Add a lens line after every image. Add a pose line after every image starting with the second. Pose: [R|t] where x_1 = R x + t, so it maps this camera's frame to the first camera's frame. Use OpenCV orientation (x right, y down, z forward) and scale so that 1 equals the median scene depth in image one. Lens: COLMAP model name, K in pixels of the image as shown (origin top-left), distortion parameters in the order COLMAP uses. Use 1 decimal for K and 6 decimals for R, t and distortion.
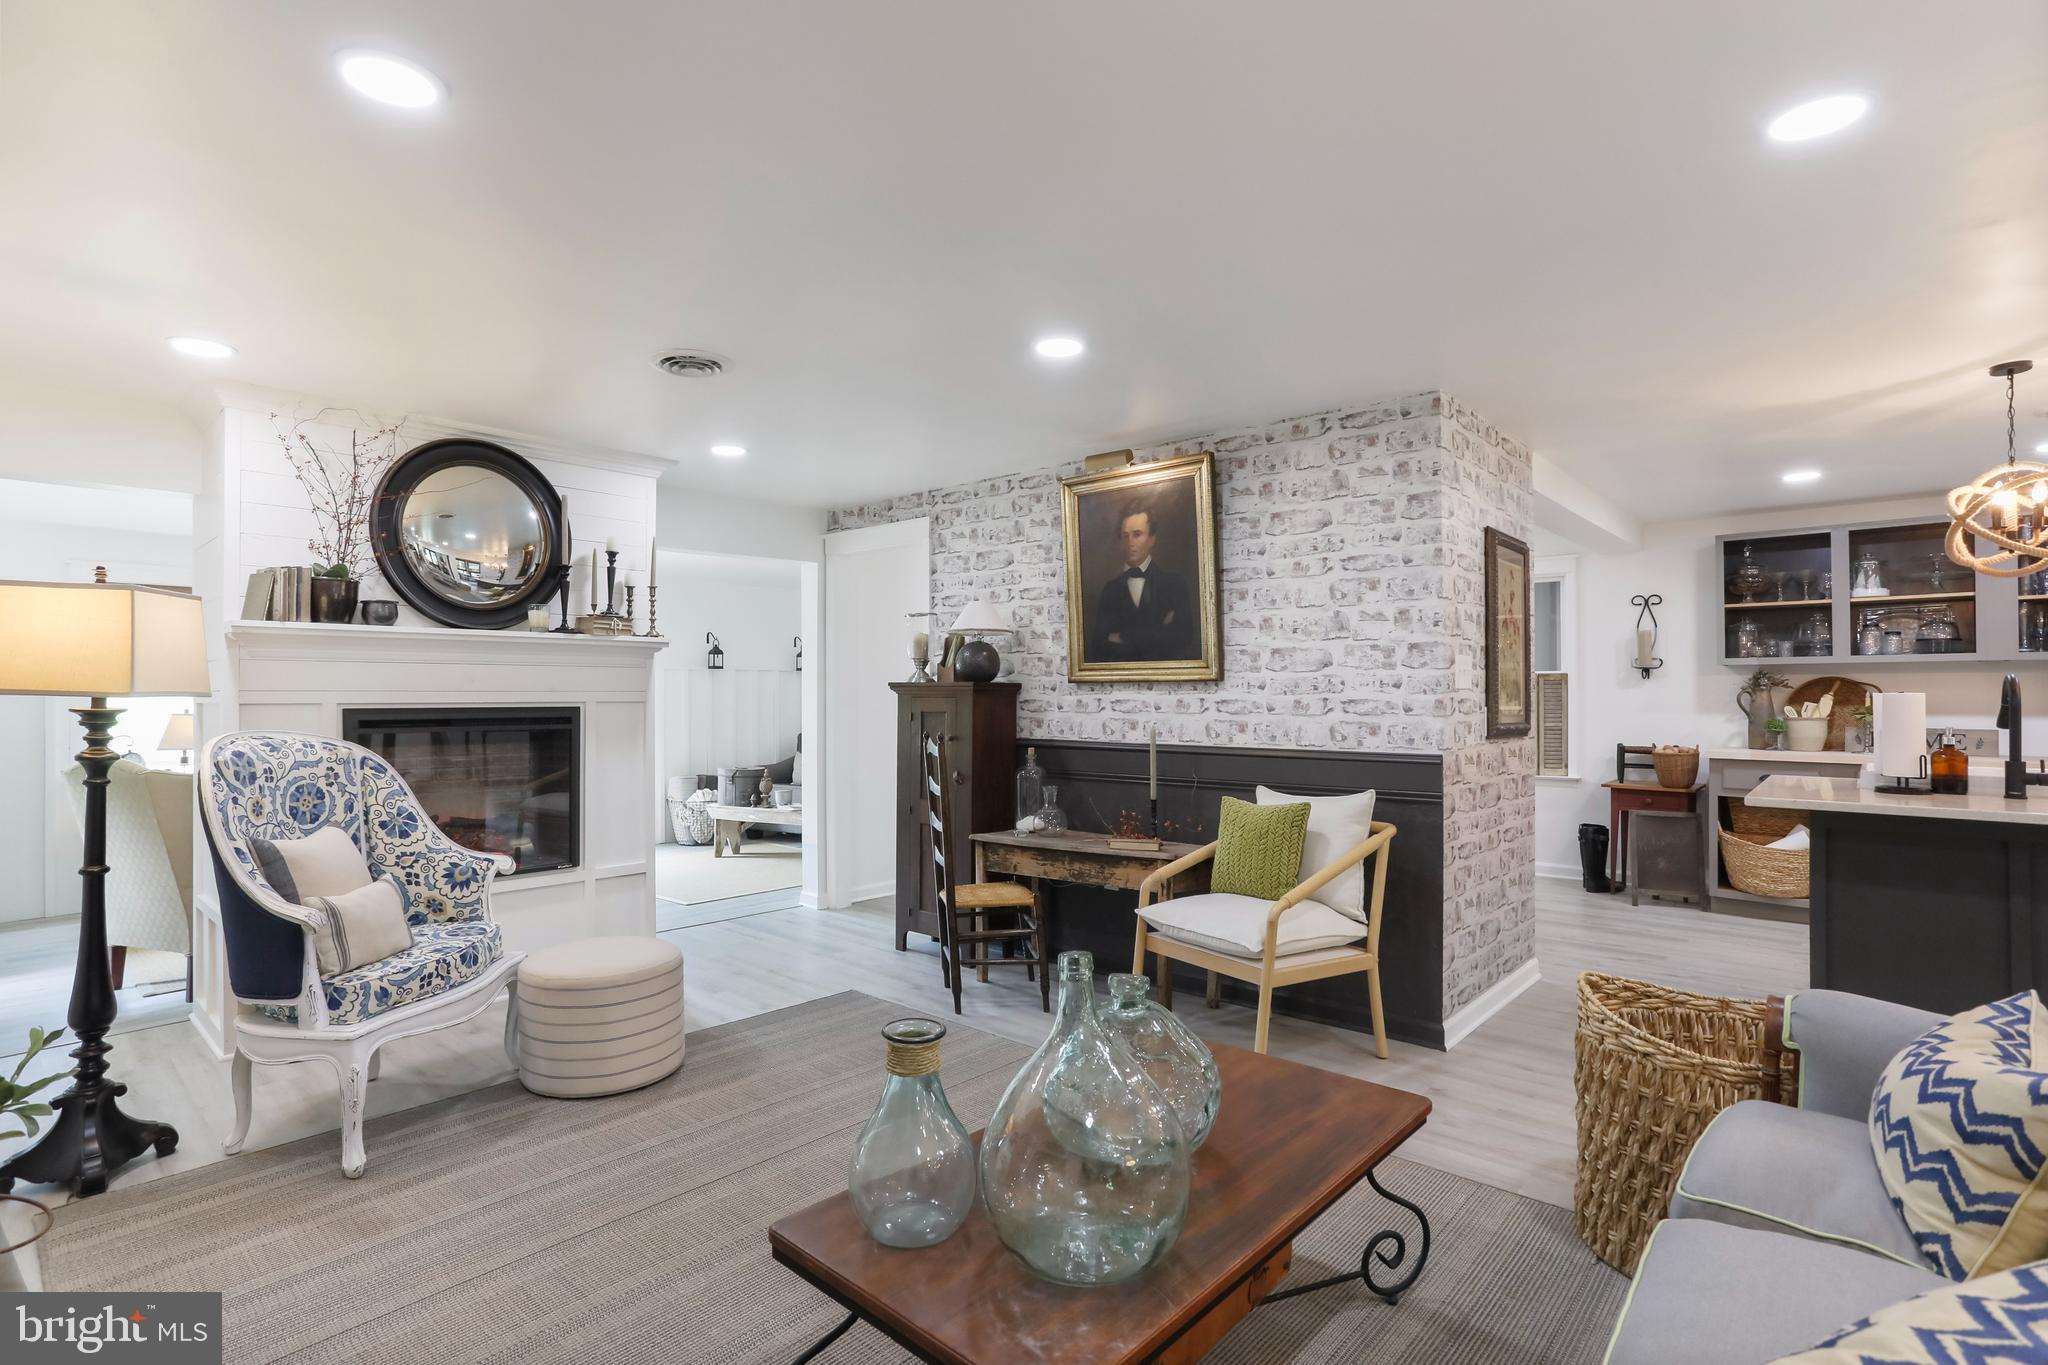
lens RADIAL K [[993.8, 0, 1015.3], [0, 993.8, 679.1], [0, 0, 1]] dist [-0.066290, 0.036698]
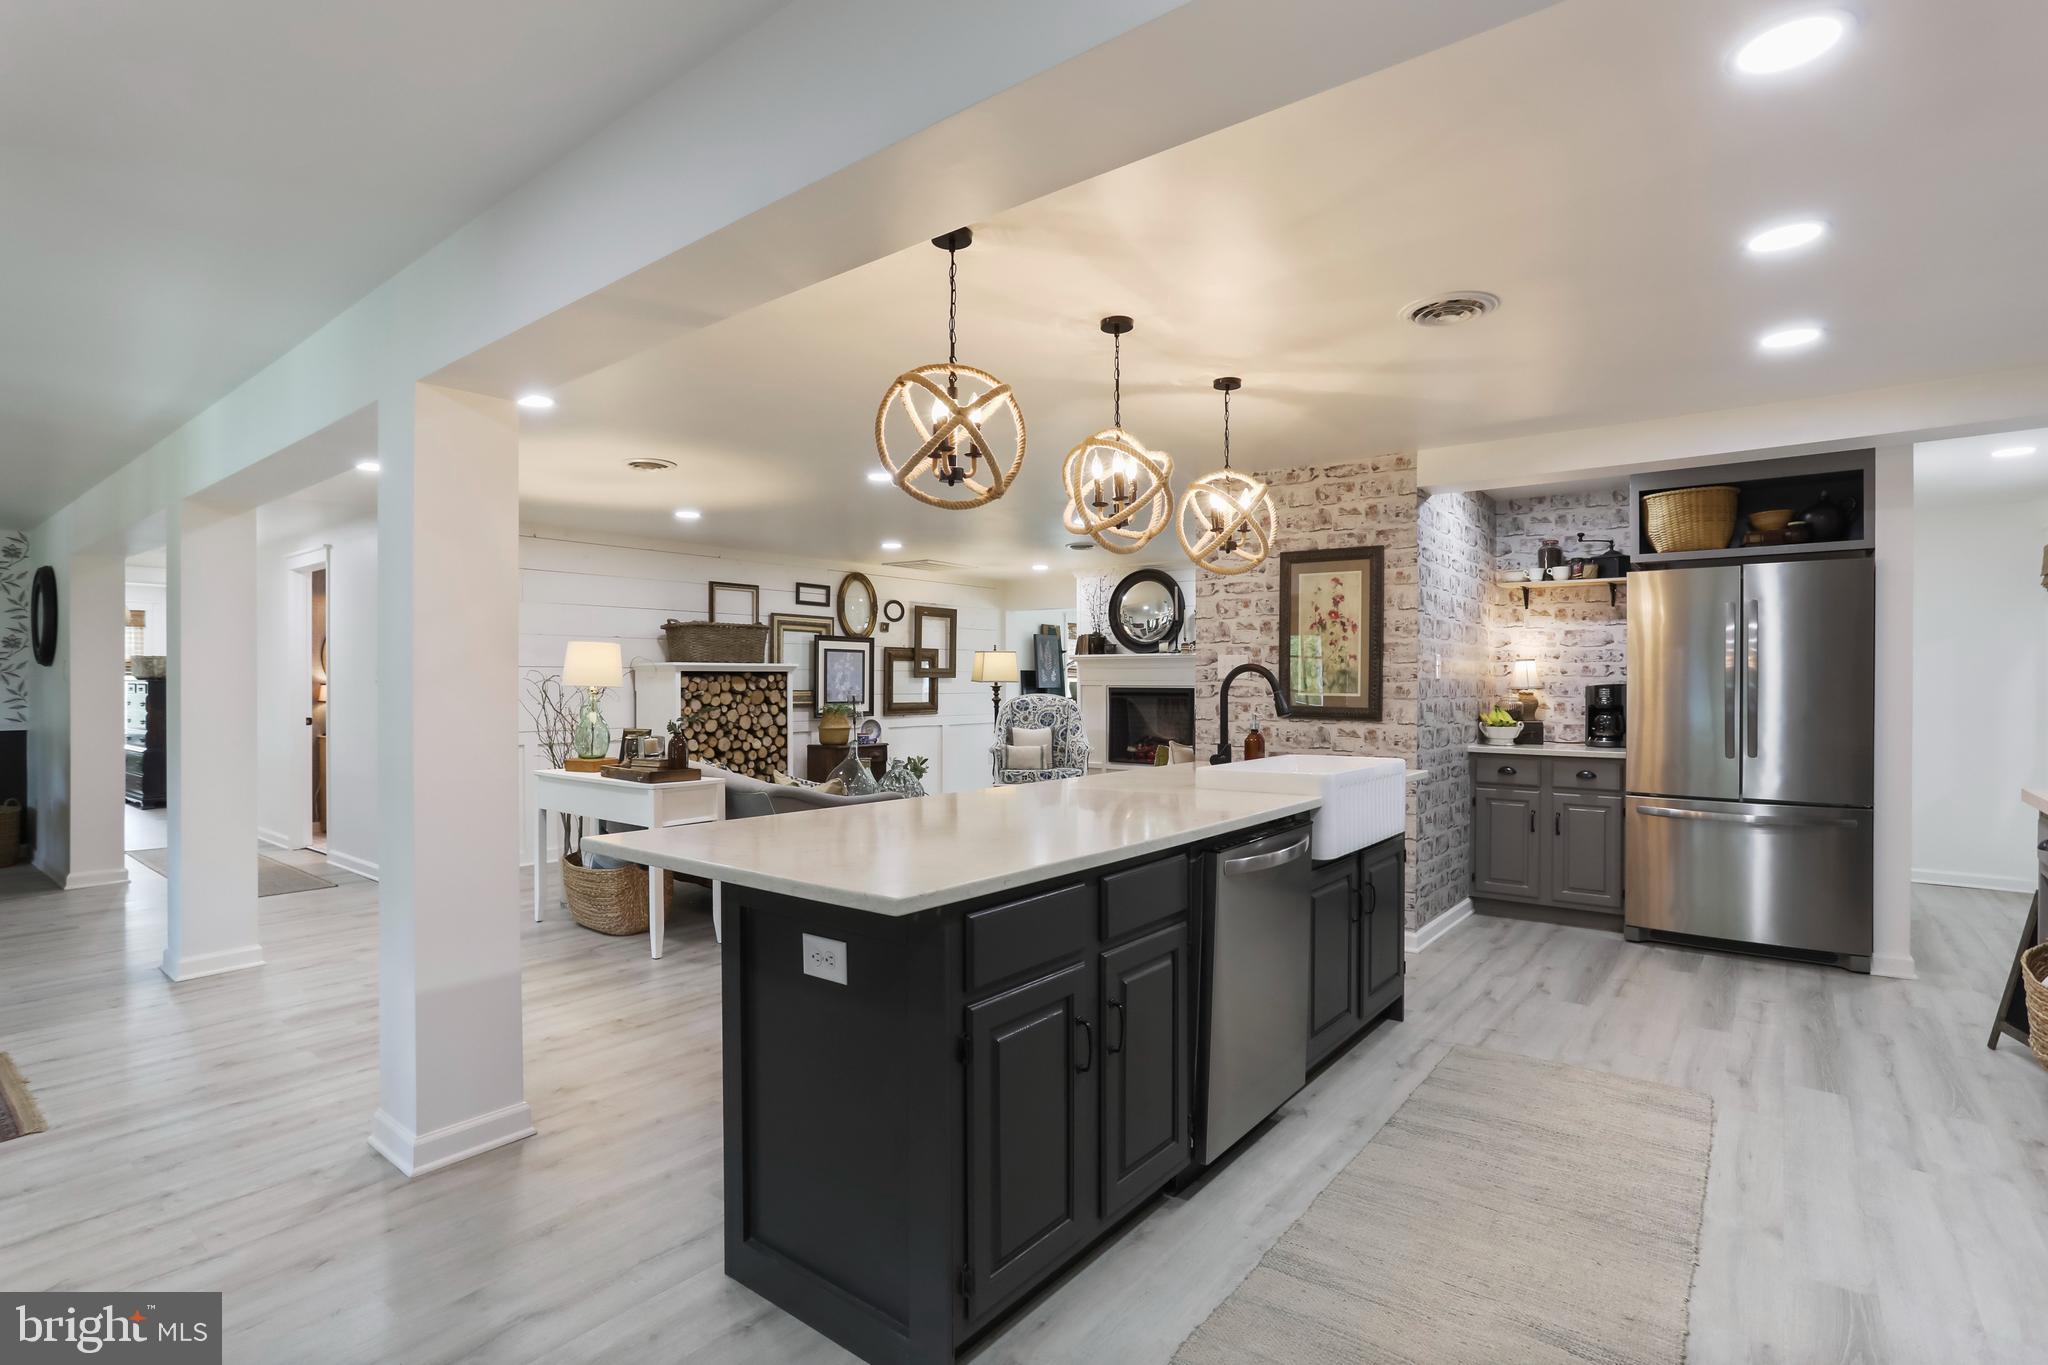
lens RADIAL K [[988.8, 0, 1033.2], [0, 988.8, 683.0], [0, 0, 1]] dist [-0.062066, 0.036141]
pose [[0.072240, 0.000238, -0.997387, 1.252738], [0.007971, 0.999968, 0.000816, 0.009779], [0.997355, -0.008010, 0.072236, 0.421209]]
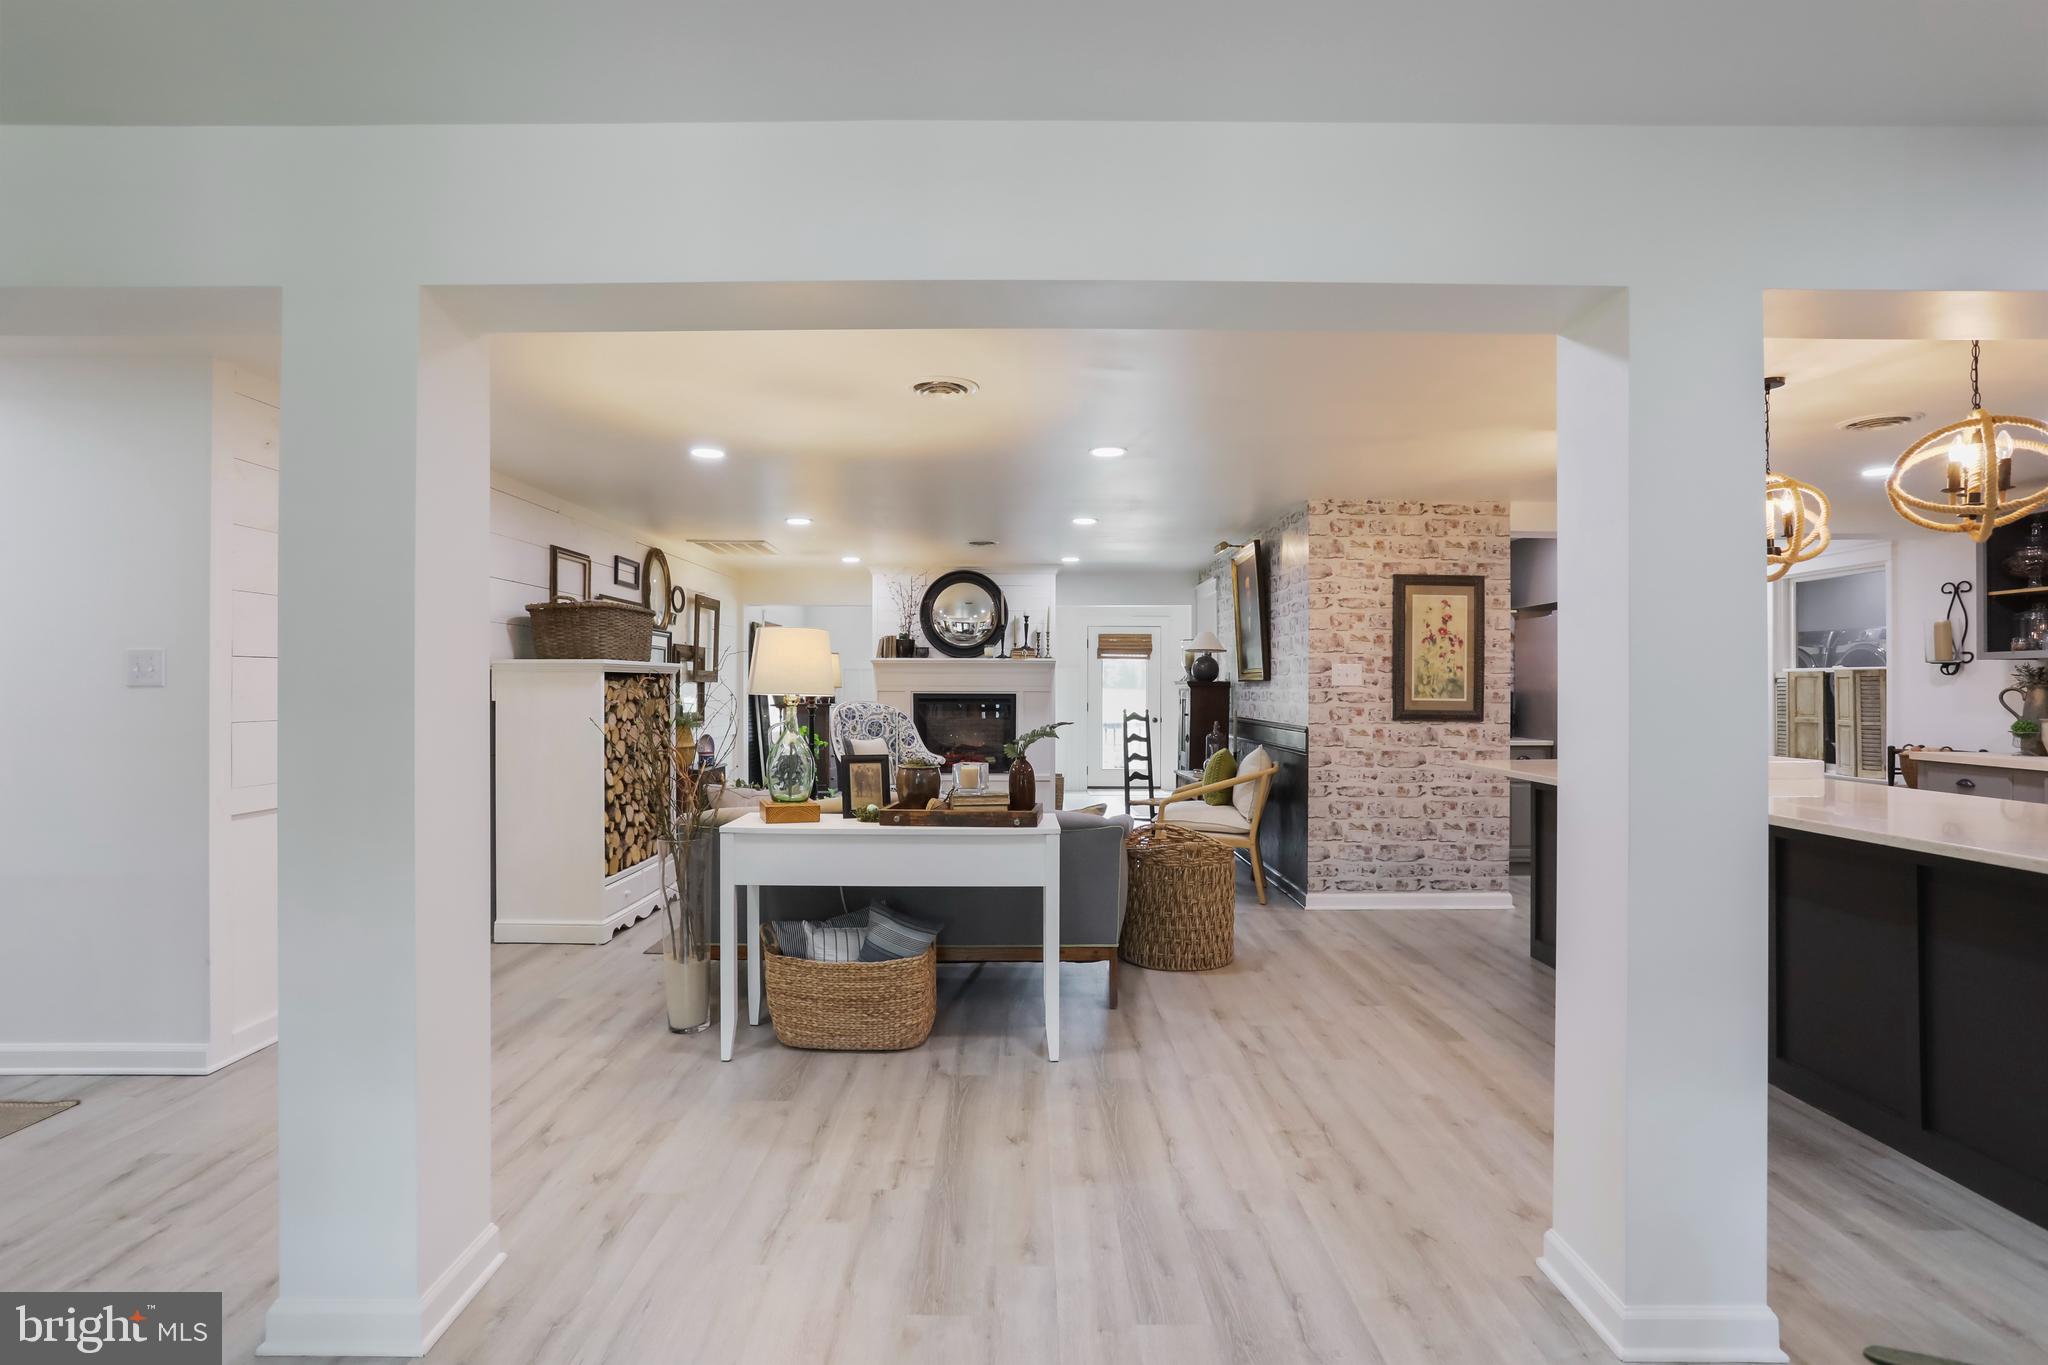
lens RADIAL K [[972.7, 0, 1024.0], [0, 972.7, 682.5], [0, 0, 1]] dist [-0.054191, 0.022264]
pose [[0.668220, -0.002506, -0.743959, 0.846262], [0.004439, 0.999990, 0.000619, 0.002352], [0.743950, -0.003716, 0.668225, -0.257002]]
